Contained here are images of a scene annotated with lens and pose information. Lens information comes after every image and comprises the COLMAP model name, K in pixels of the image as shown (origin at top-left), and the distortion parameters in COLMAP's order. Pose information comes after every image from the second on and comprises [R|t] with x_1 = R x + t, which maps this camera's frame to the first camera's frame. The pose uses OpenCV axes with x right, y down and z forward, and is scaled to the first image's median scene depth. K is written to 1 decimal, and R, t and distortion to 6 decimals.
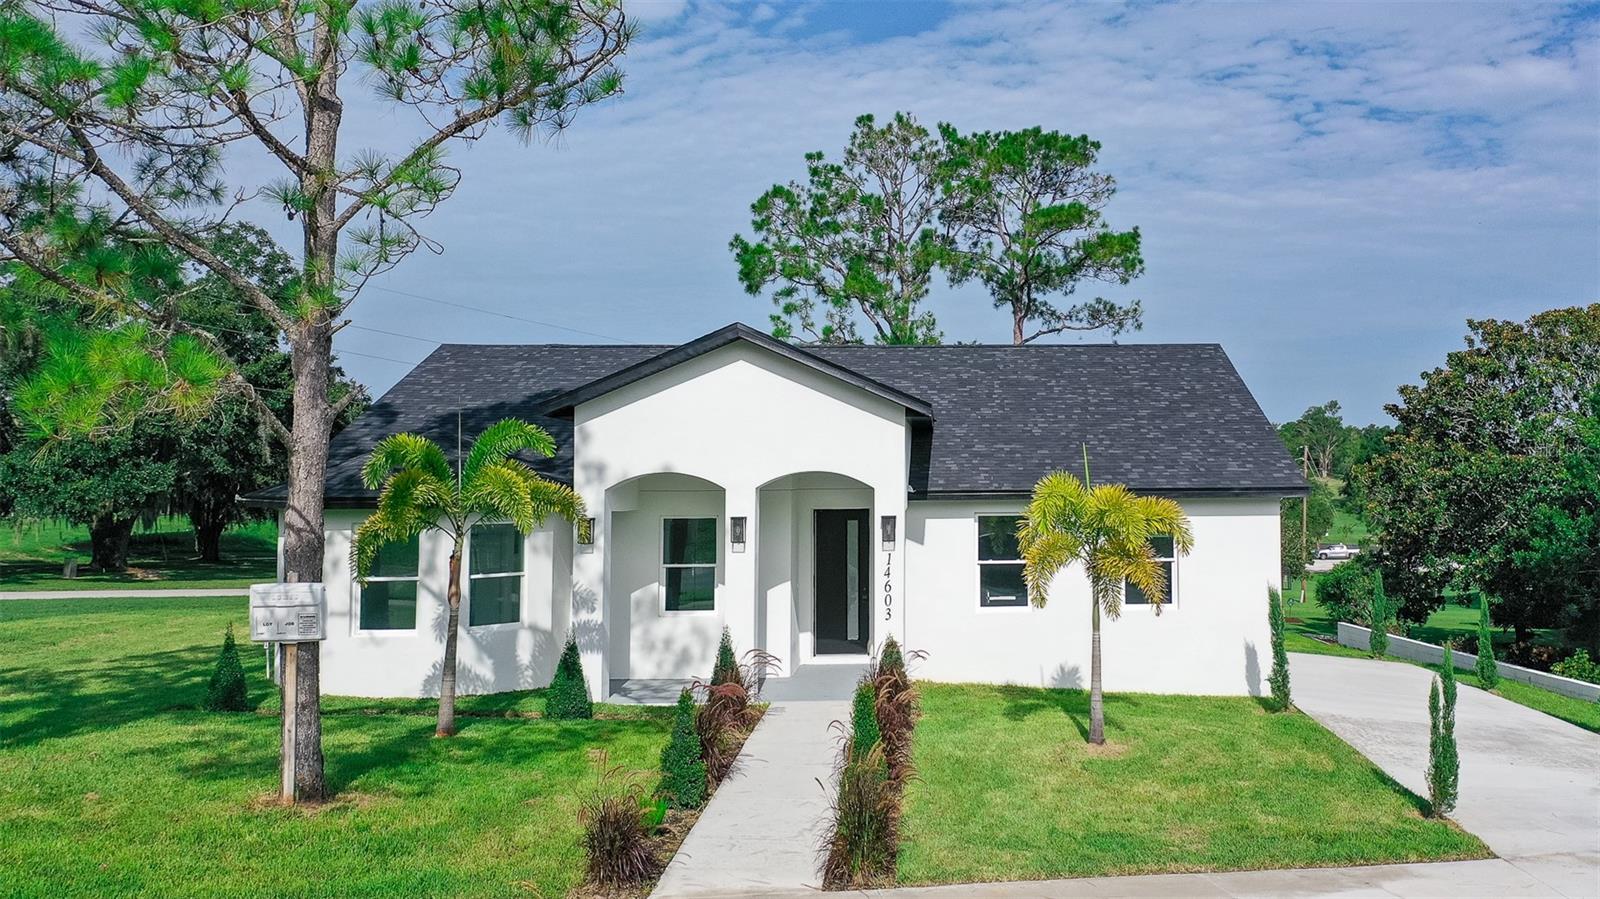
lens RADIAL K [[1352.9, 0, 1020.7], [0, 1352.9, 450.2], [0, 0, 1]] dist [0.004292, 0.061605]
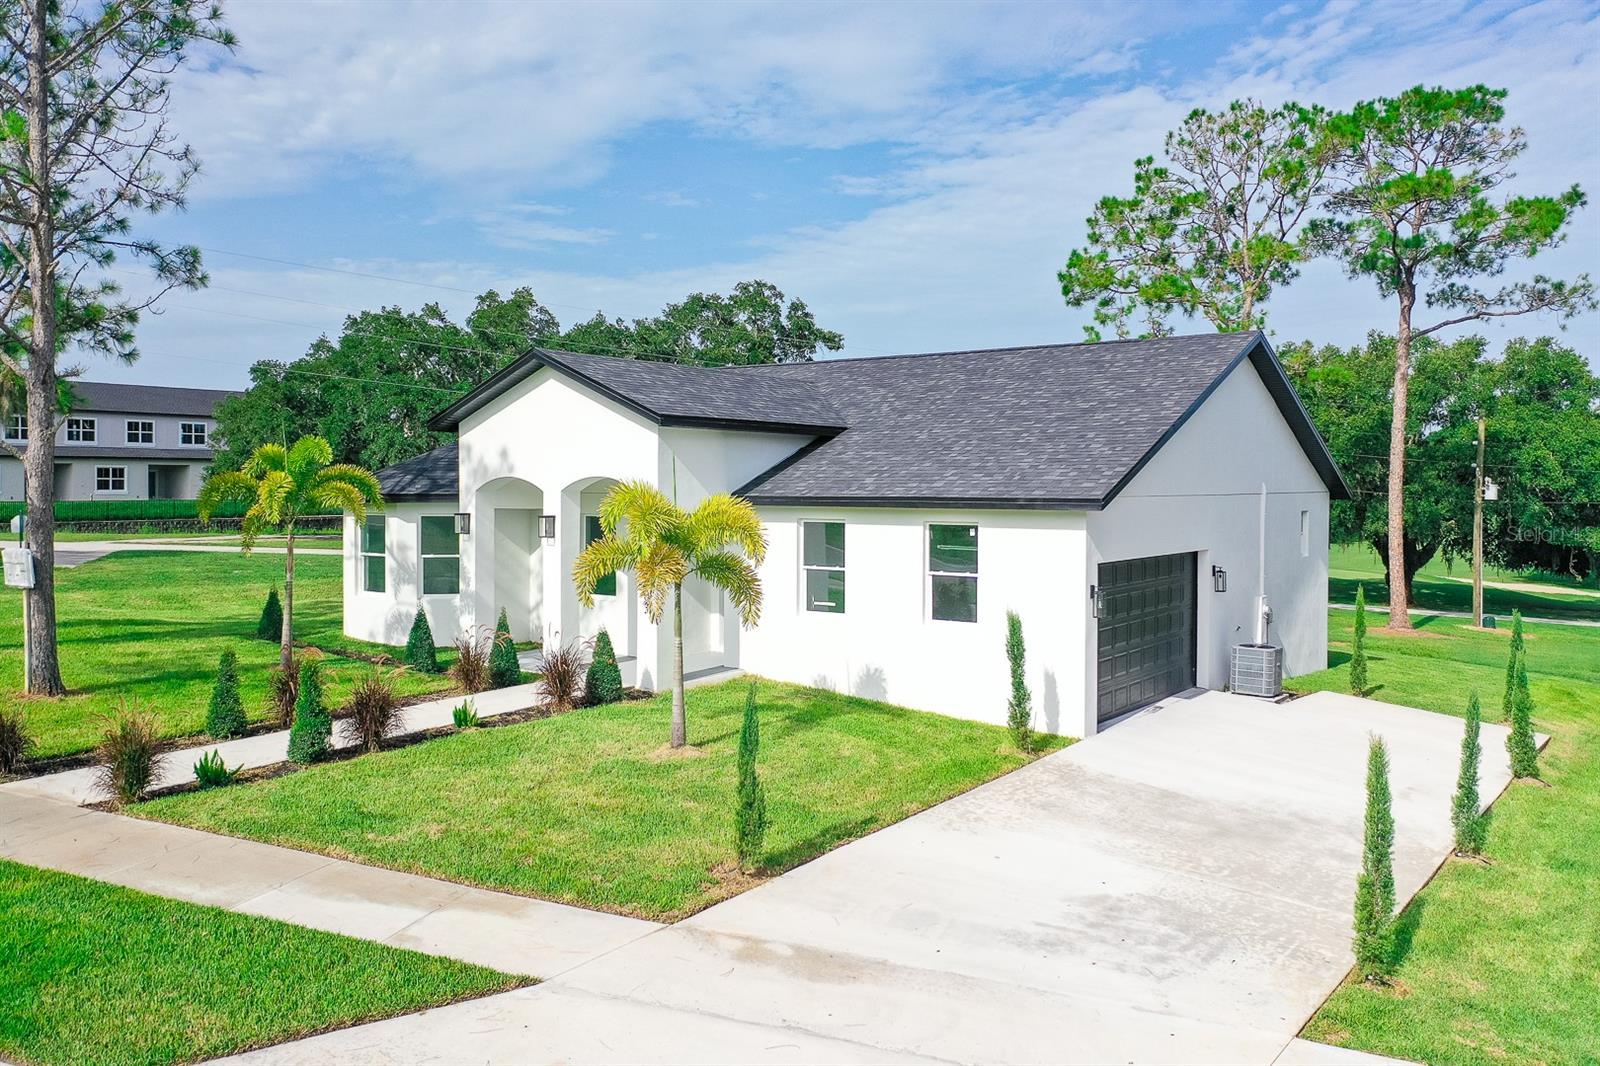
lens RADIAL K [[1300.0, 0, 796.3], [0, 1300.0, 485.1], [0, 0, 1]] dist [0.005623, 0.014959]
pose [[0.765187, 0.010211, -0.643728, 0.268708], [0.001684, 0.999839, 0.017861, 0.001306], [0.643806, -0.014750, 0.765046, 0.108385]]
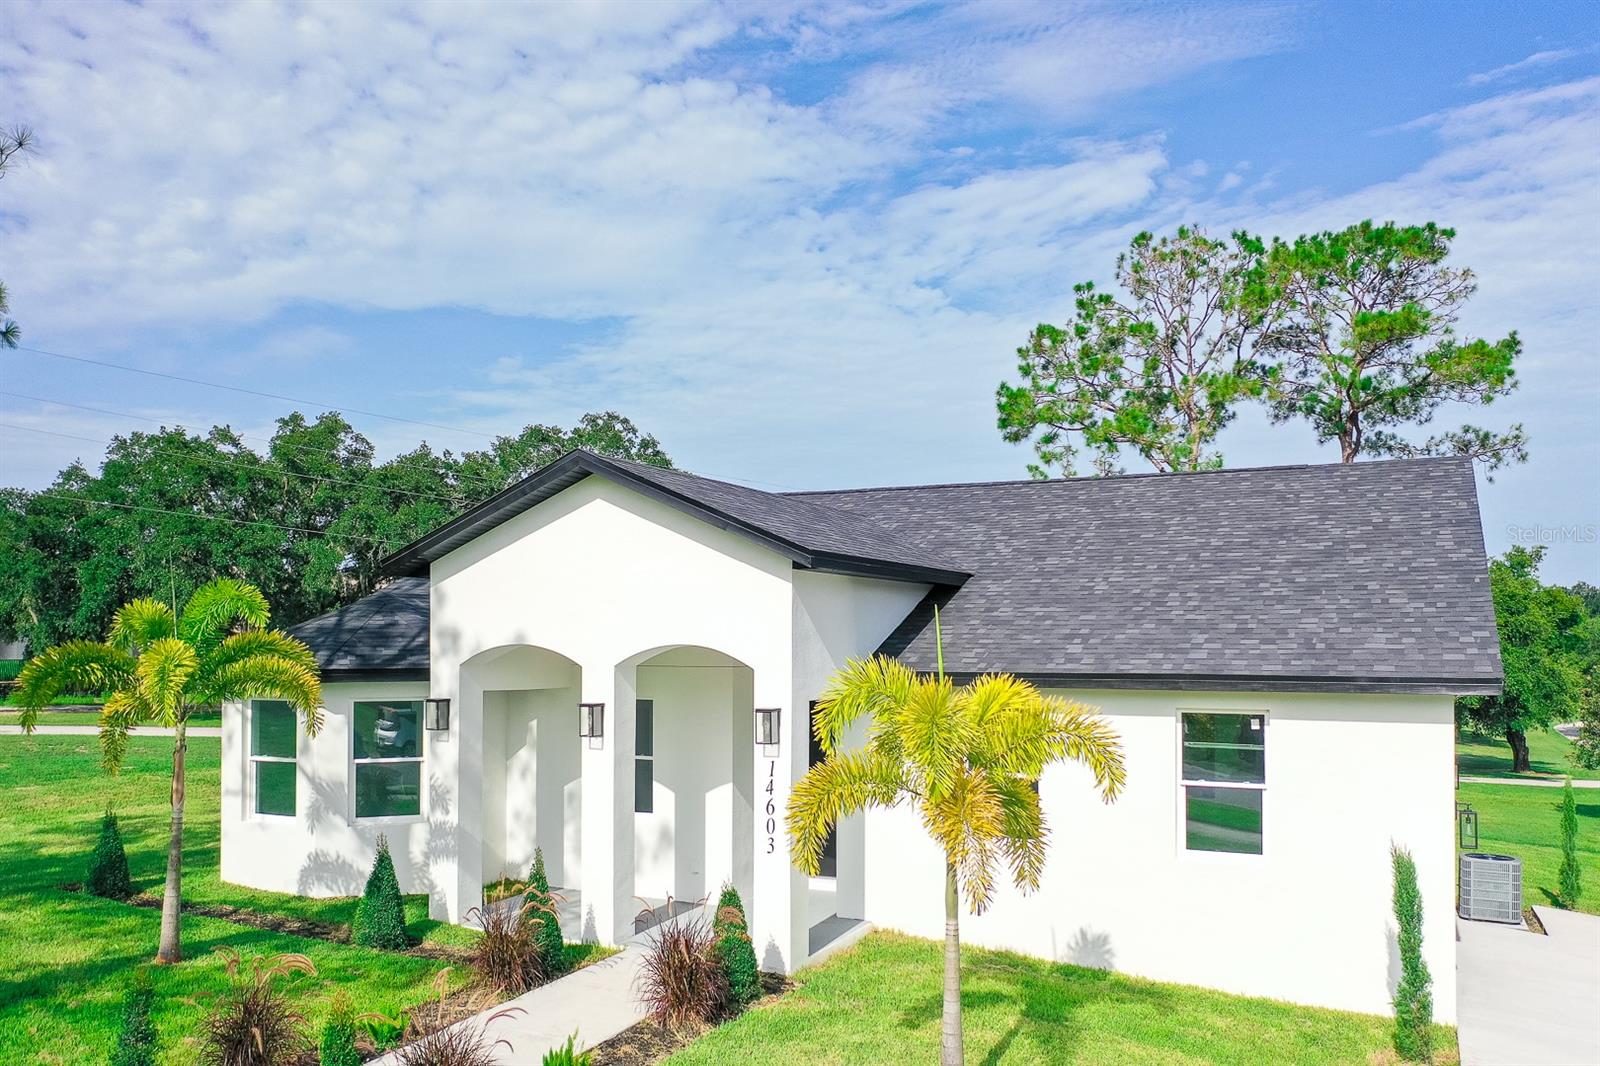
lens RADIAL K [[1293.4, 0, 810.6], [0, 1293.4, 609.6], [0, 0, 1]] dist [0.003758, 0.003502]
pose [[0.877194, -0.002252, -0.480131, 0.101100], [0.000856, 0.999995, -0.003127, -0.000732], [0.480135, 0.002332, 0.877191, 0.160927]]
